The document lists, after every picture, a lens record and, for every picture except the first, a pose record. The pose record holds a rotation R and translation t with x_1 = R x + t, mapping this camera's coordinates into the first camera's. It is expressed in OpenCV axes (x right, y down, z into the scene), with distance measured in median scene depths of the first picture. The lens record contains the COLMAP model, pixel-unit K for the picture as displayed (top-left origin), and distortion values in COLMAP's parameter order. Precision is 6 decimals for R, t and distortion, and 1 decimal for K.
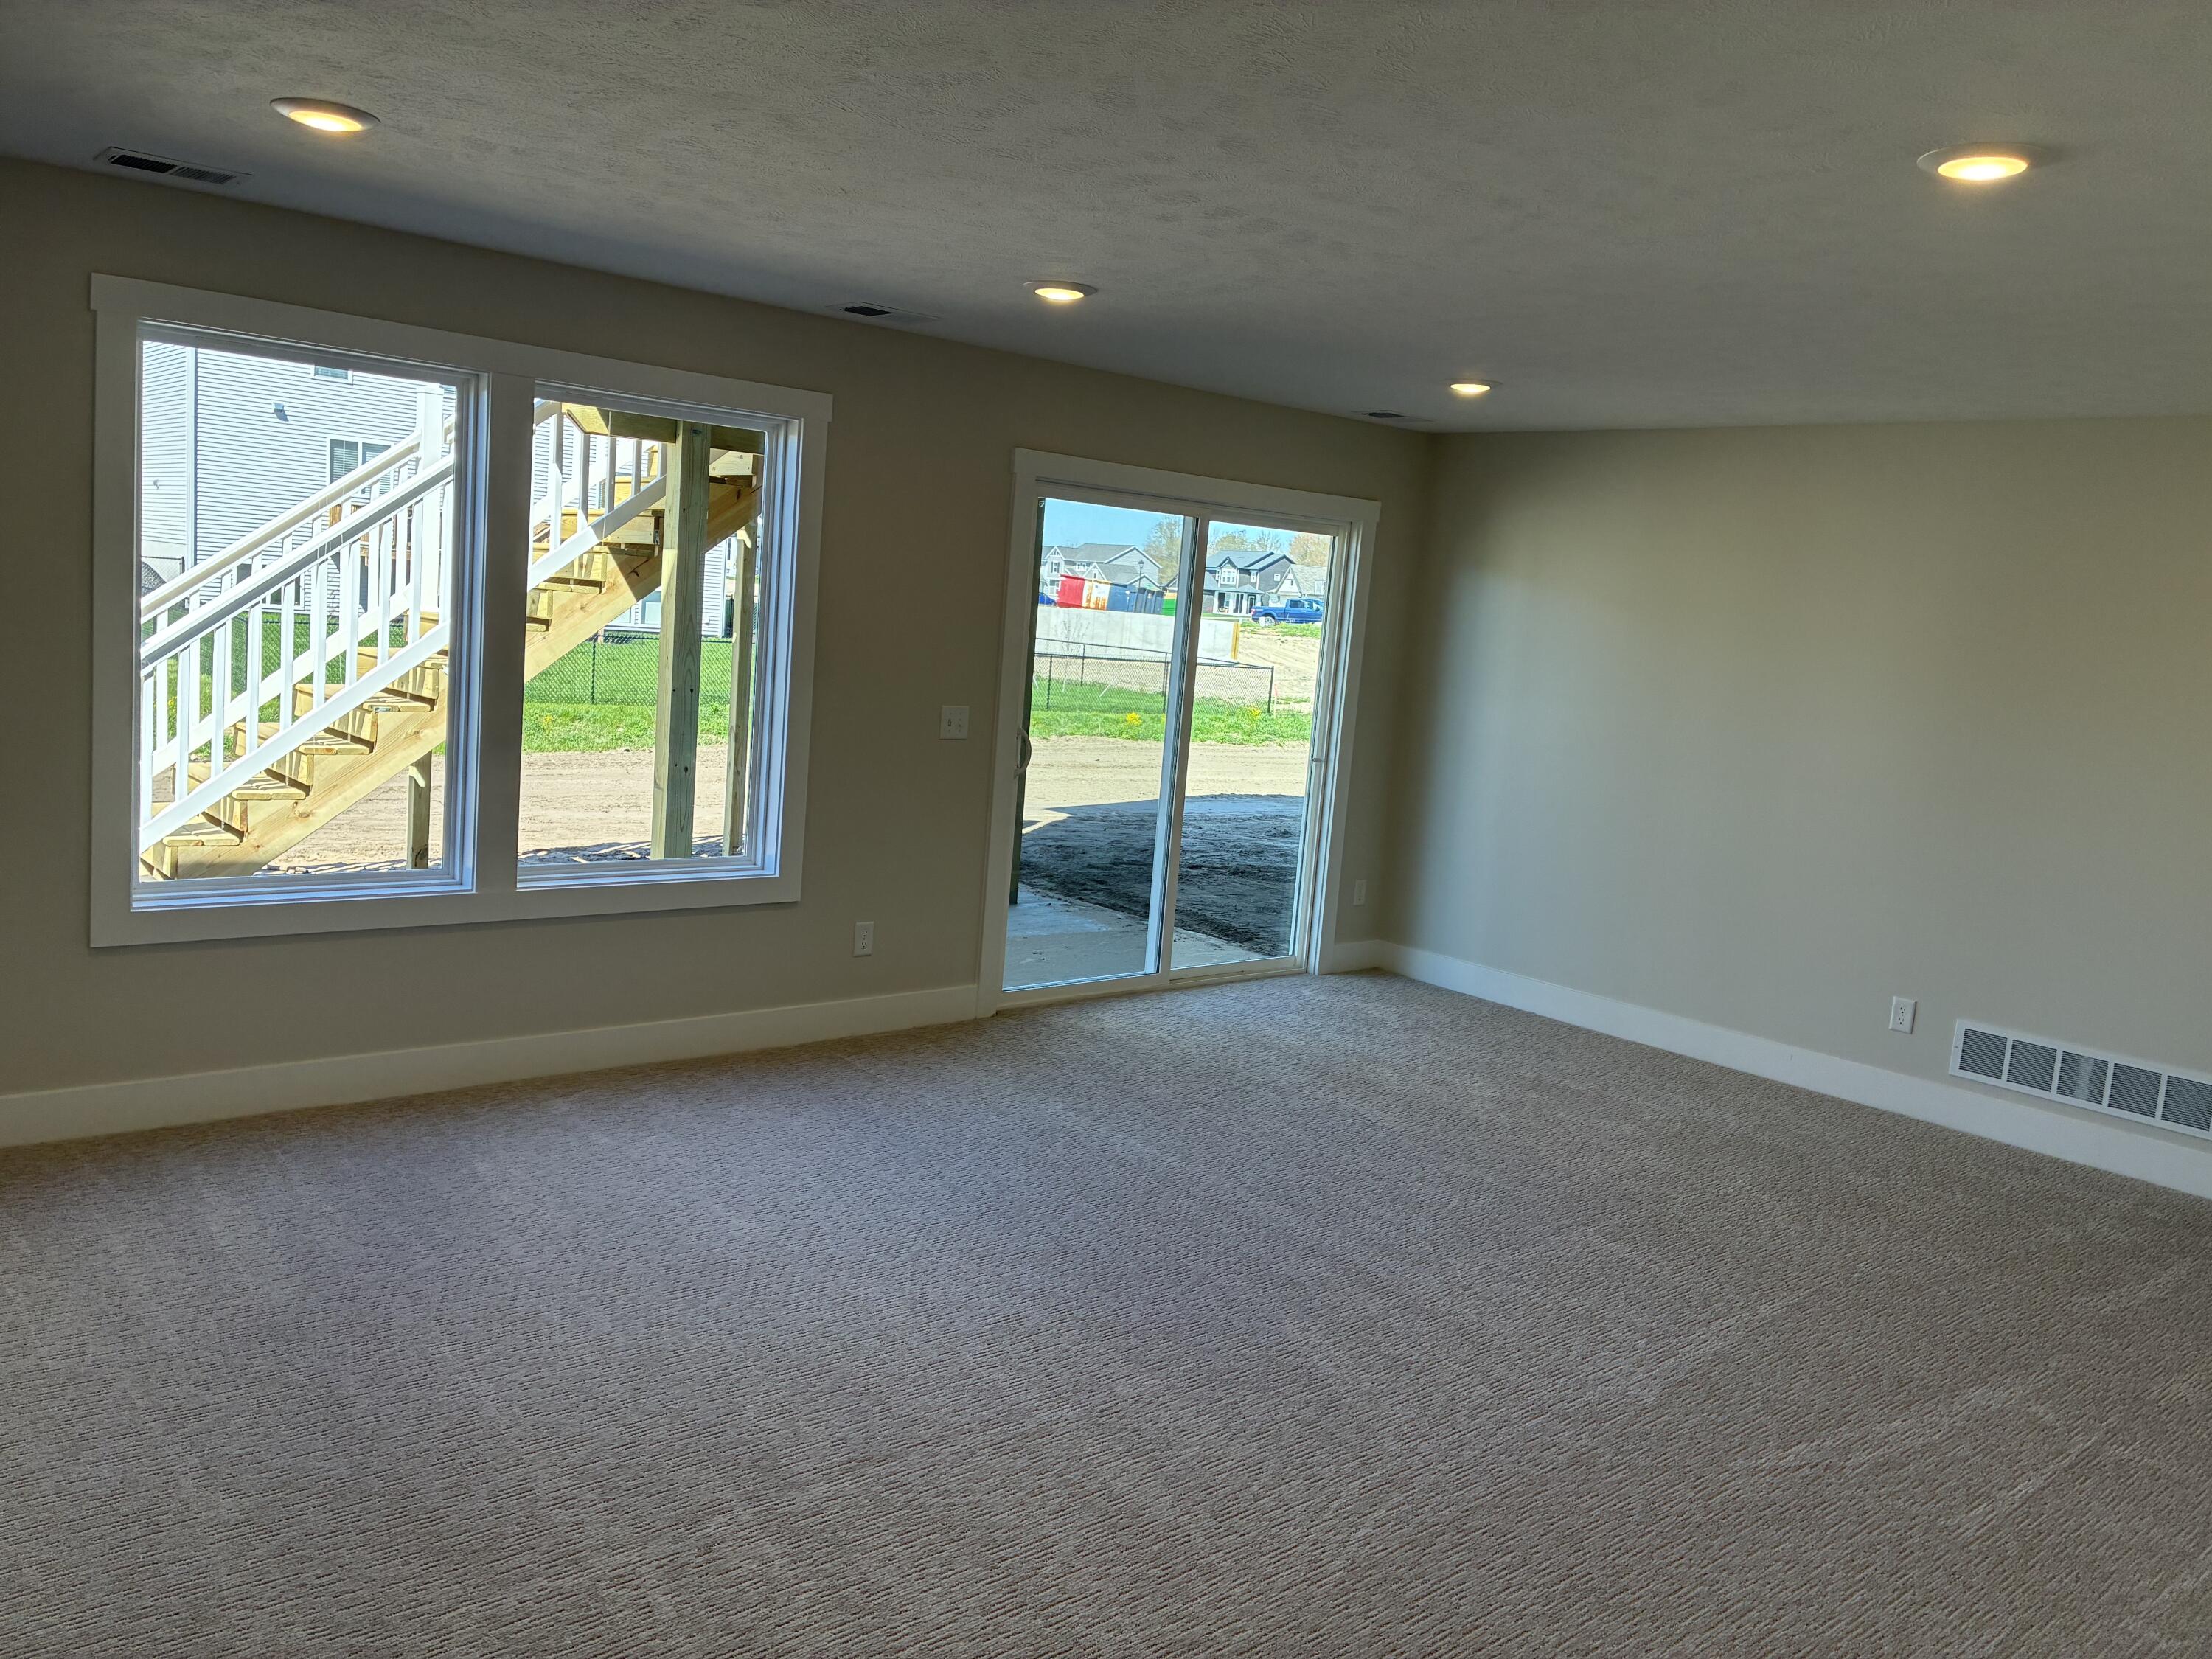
lens RADIAL K [[1684.5, 0, 1100.7], [0, 1684.5, 812.0], [0, 0, 1]] dist [0.062133, -0.080306]
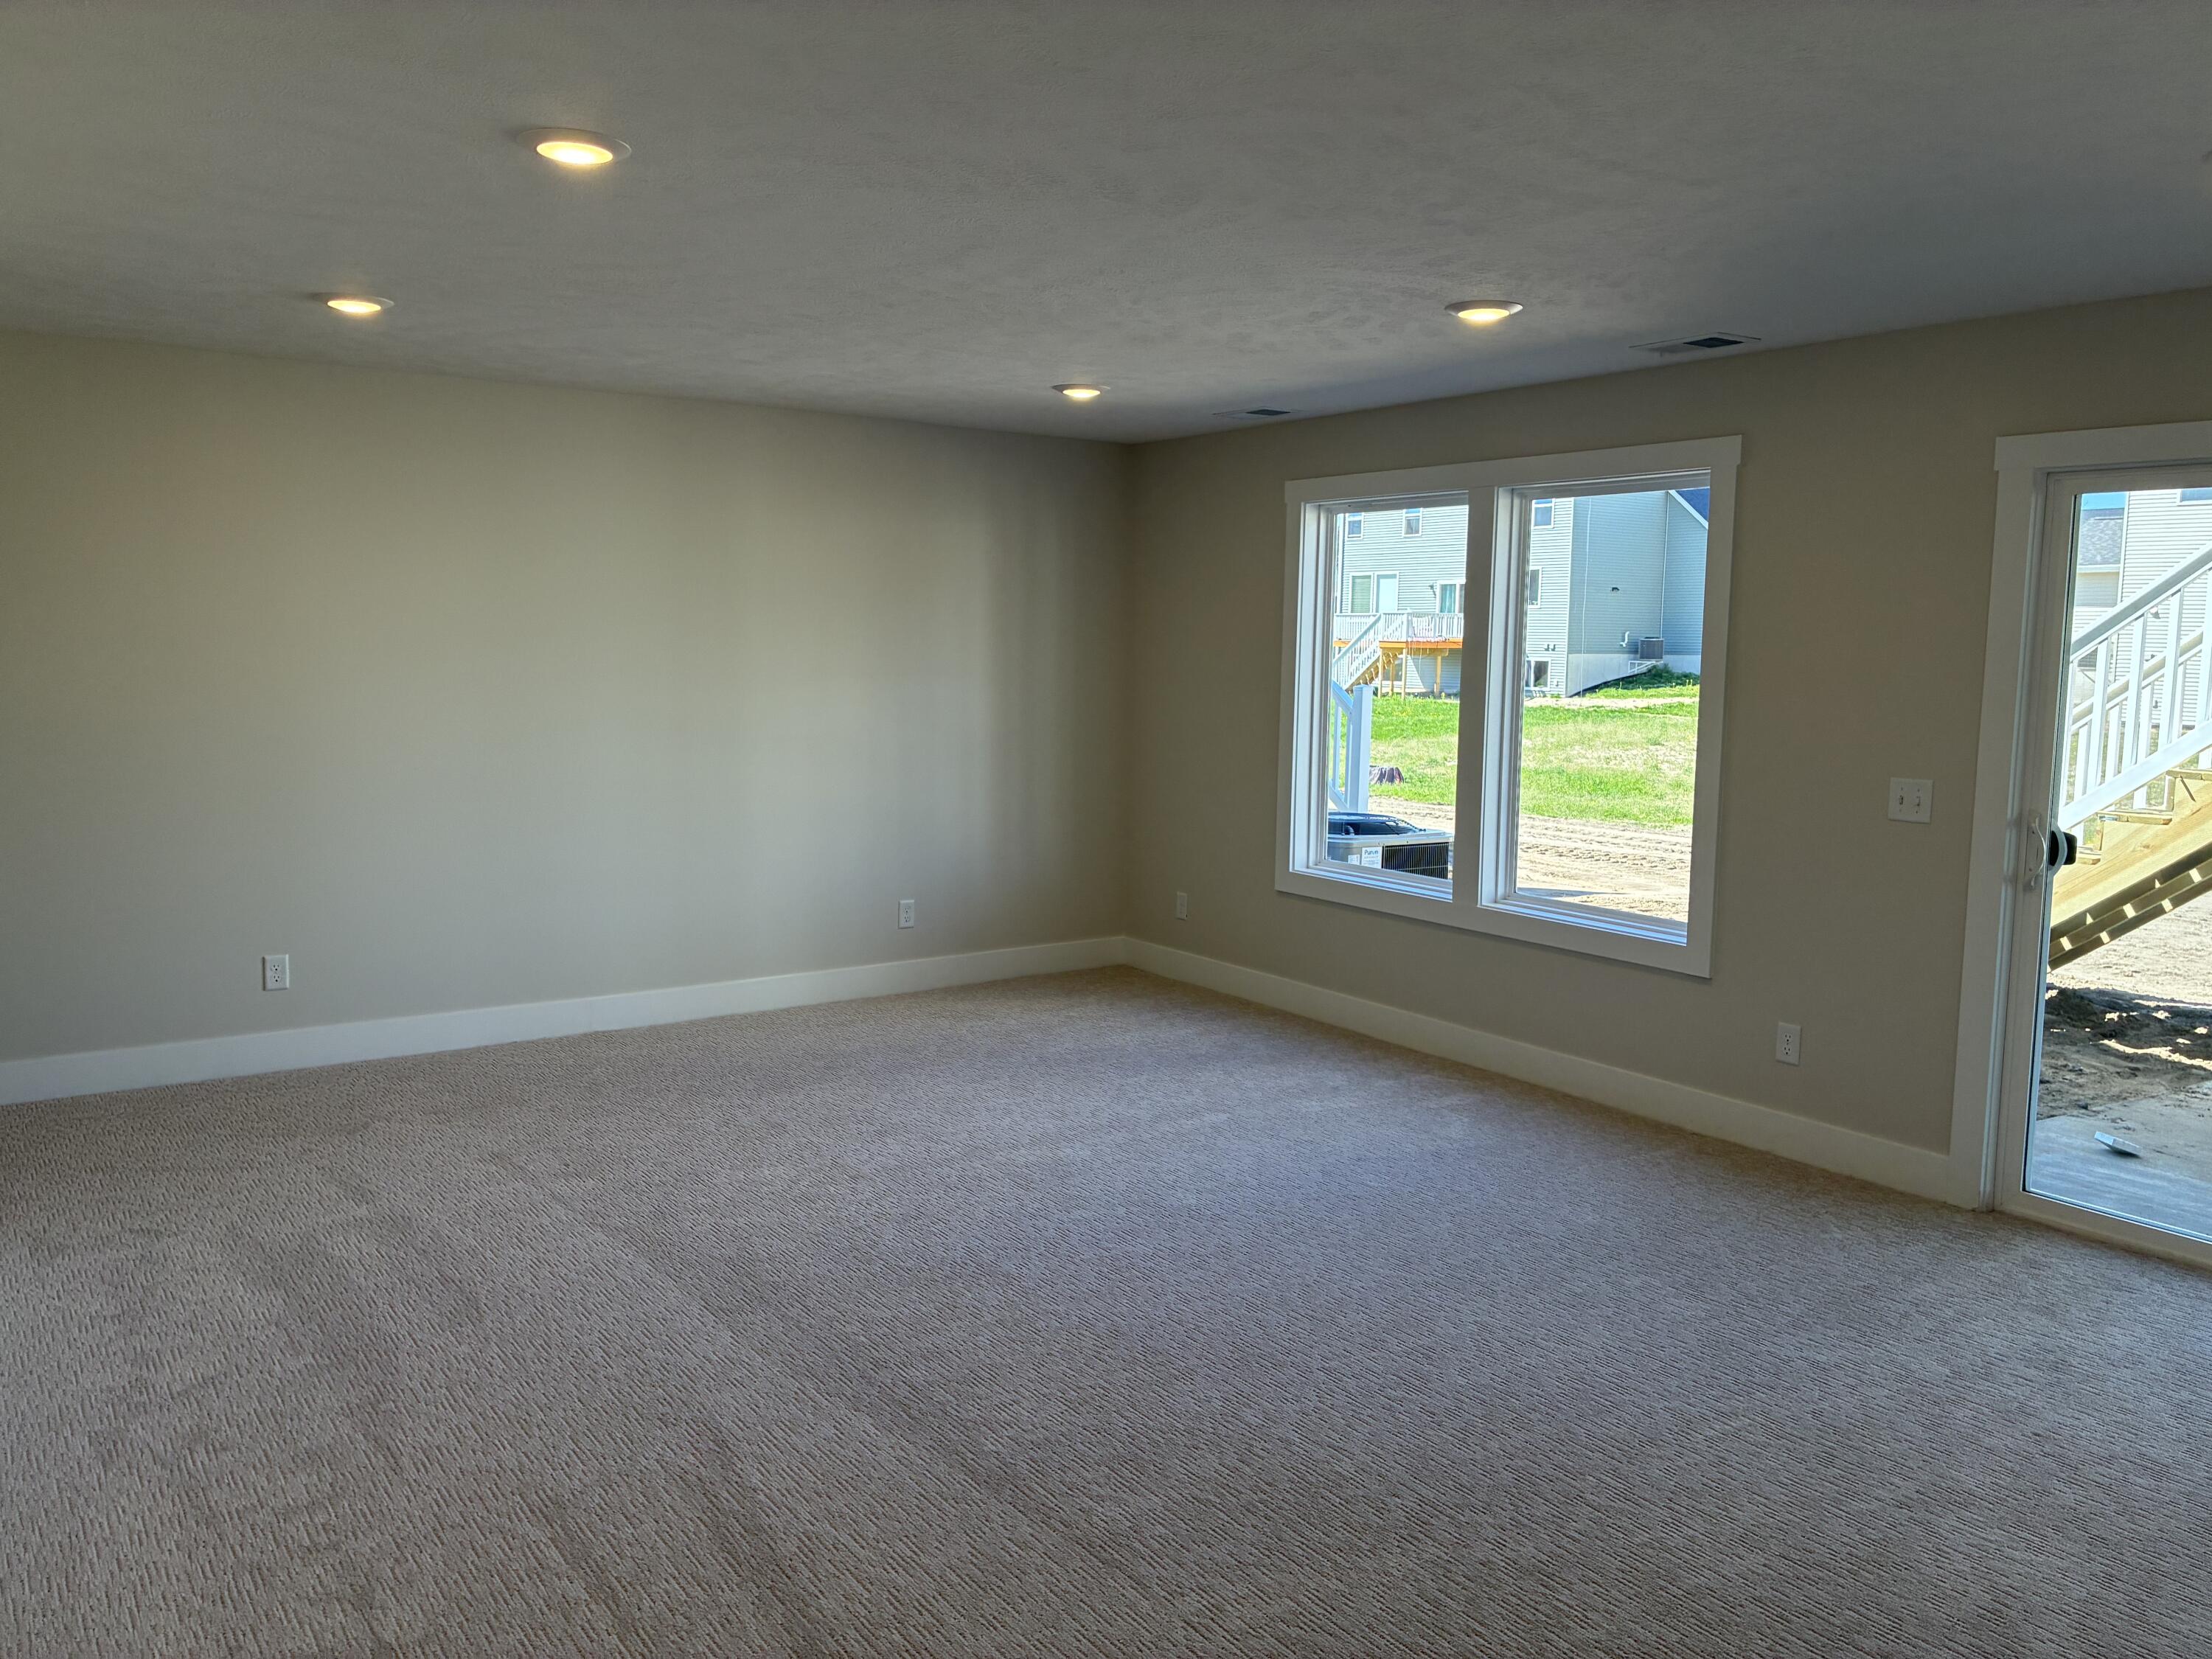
lens RADIAL K [[1684.5, 0, 1100.7], [0, 1684.5, 812.0], [0, 0, 1]] dist [0.062133, -0.080306]
pose [[-0.103188, 0.024494, -0.994360, 0.743016], [-0.150678, 0.987775, 0.039968, -0.023016], [0.983183, 0.153952, -0.098236, 0.710686]]
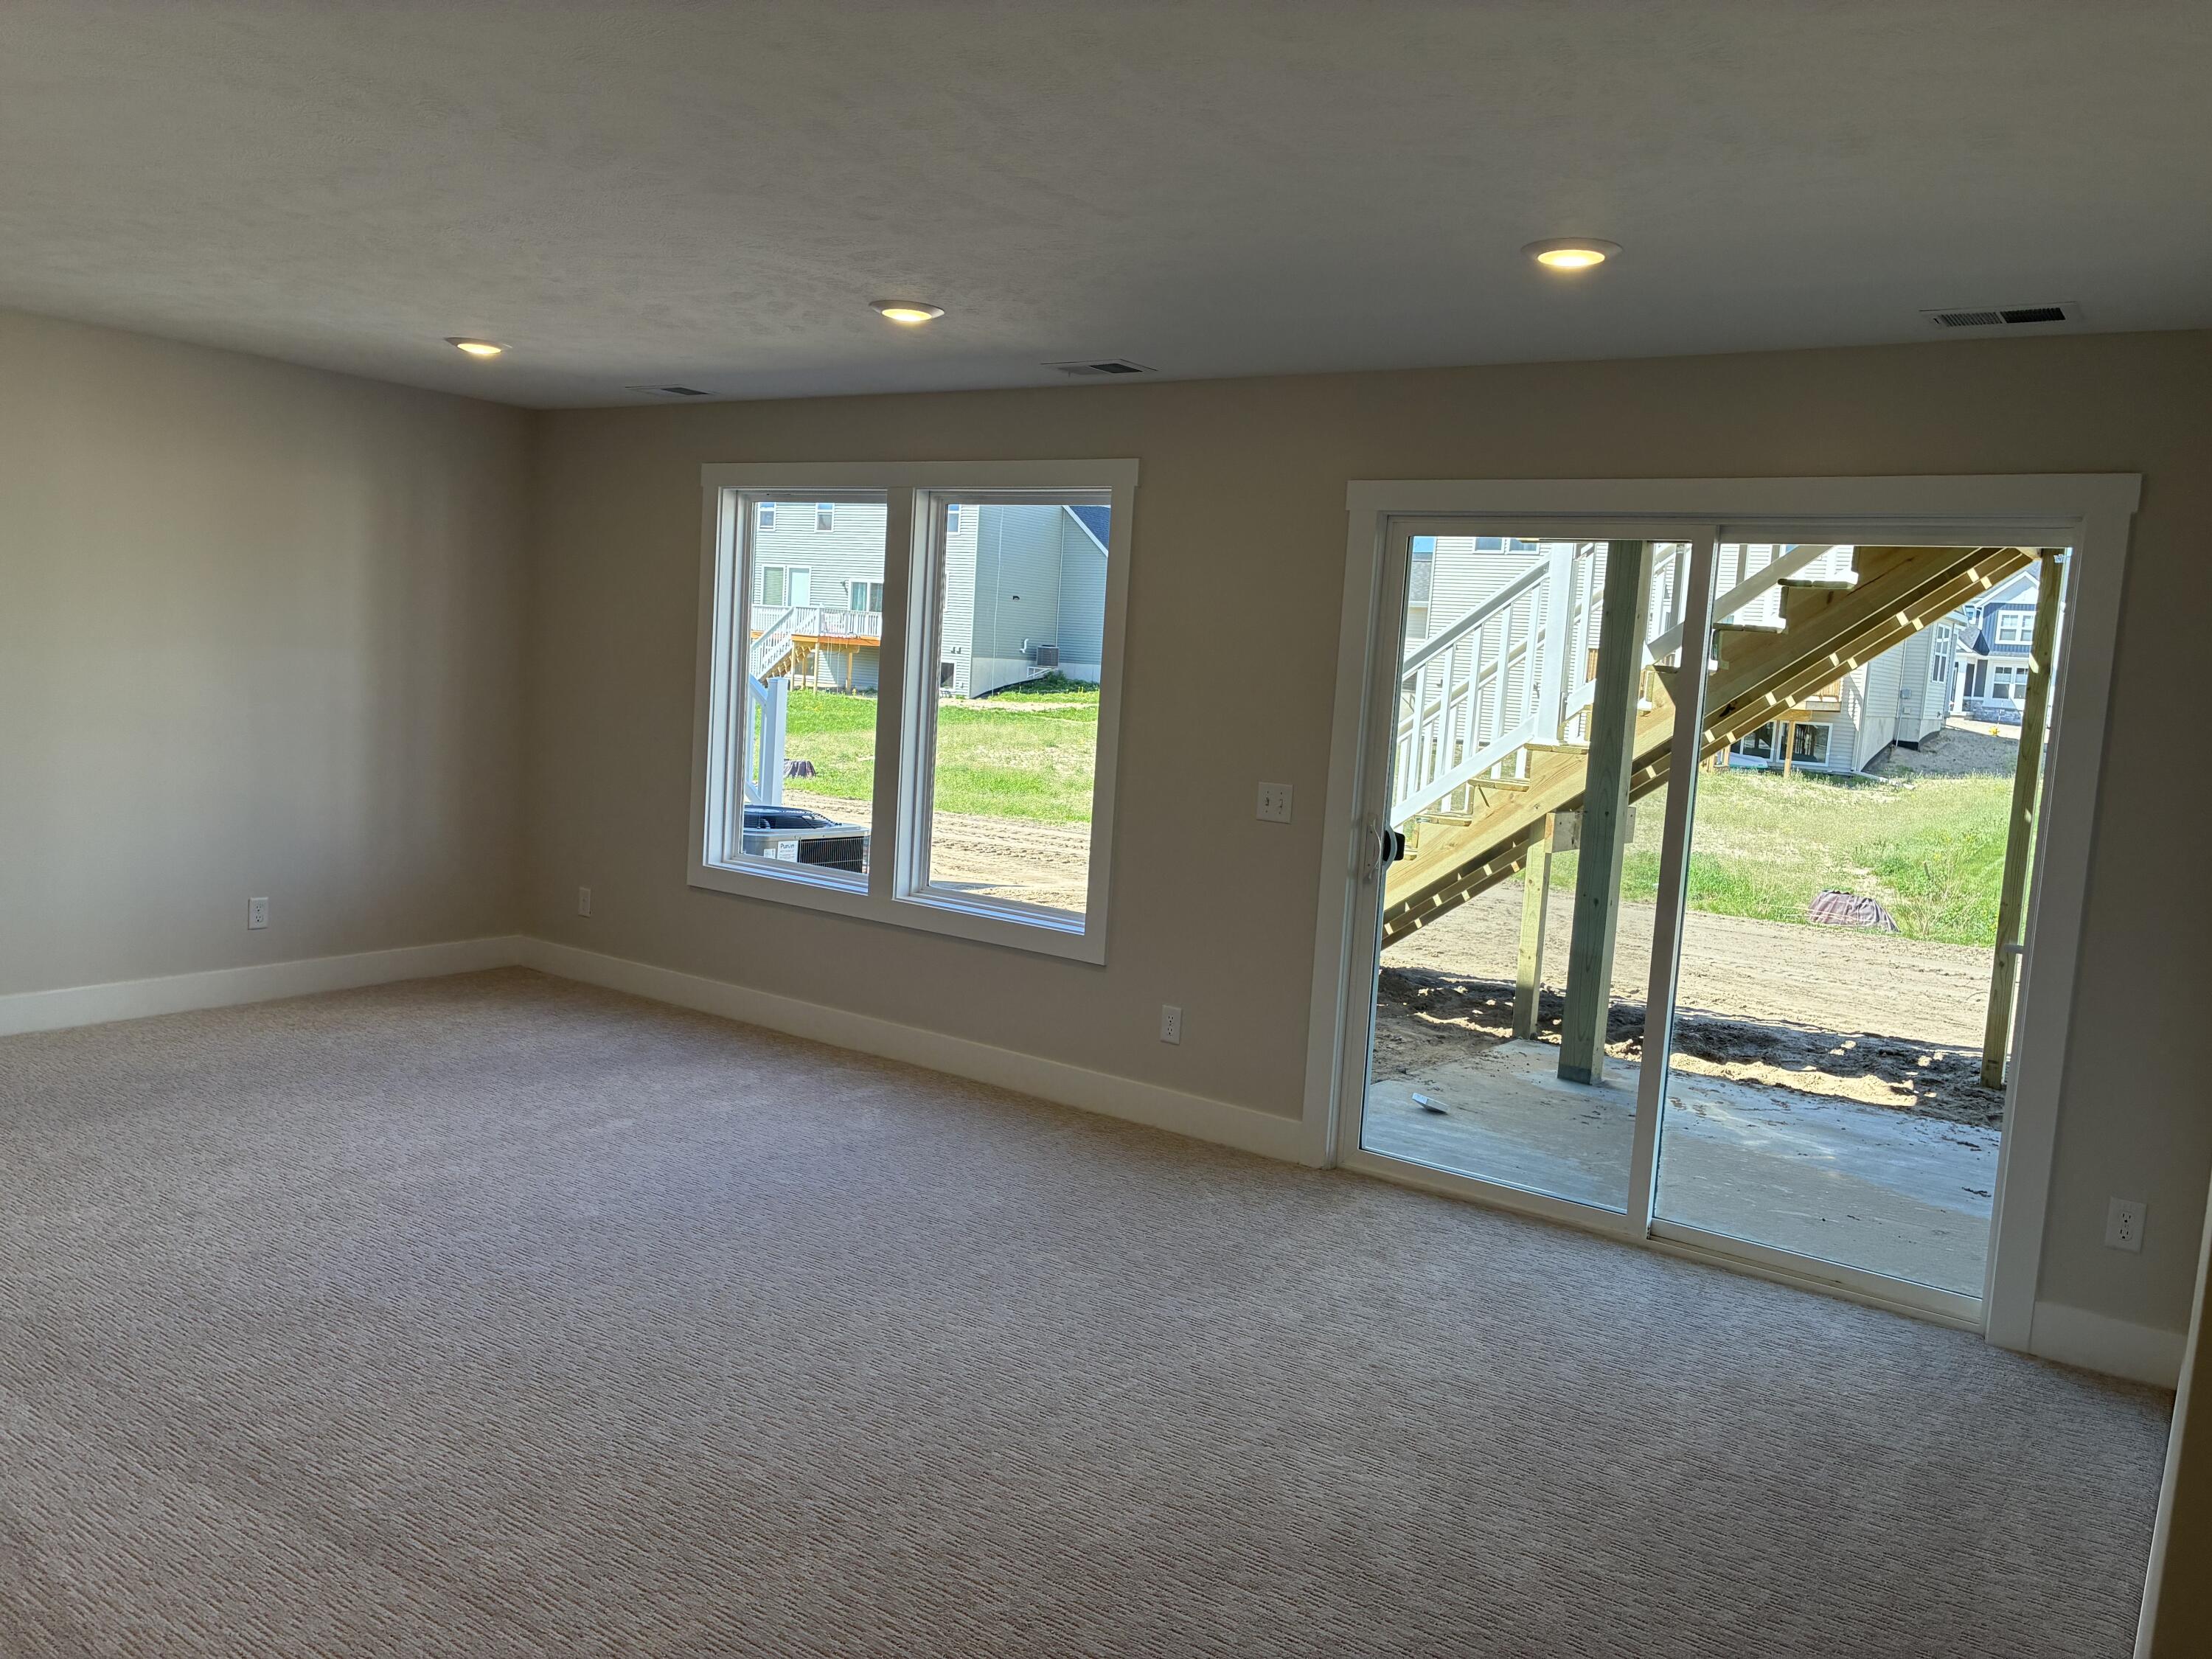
lens RADIAL K [[1682.7, 0, 1104.4], [0, 1682.7, 810.6], [0, 0, 1]] dist [0.028780, -0.008314]
pose [[0.243057, 0.028043, -0.969607, 0.736524], [-0.168918, 0.985533, -0.013840, -0.022253], [0.955191, 0.167148, 0.244278, 0.707670]]
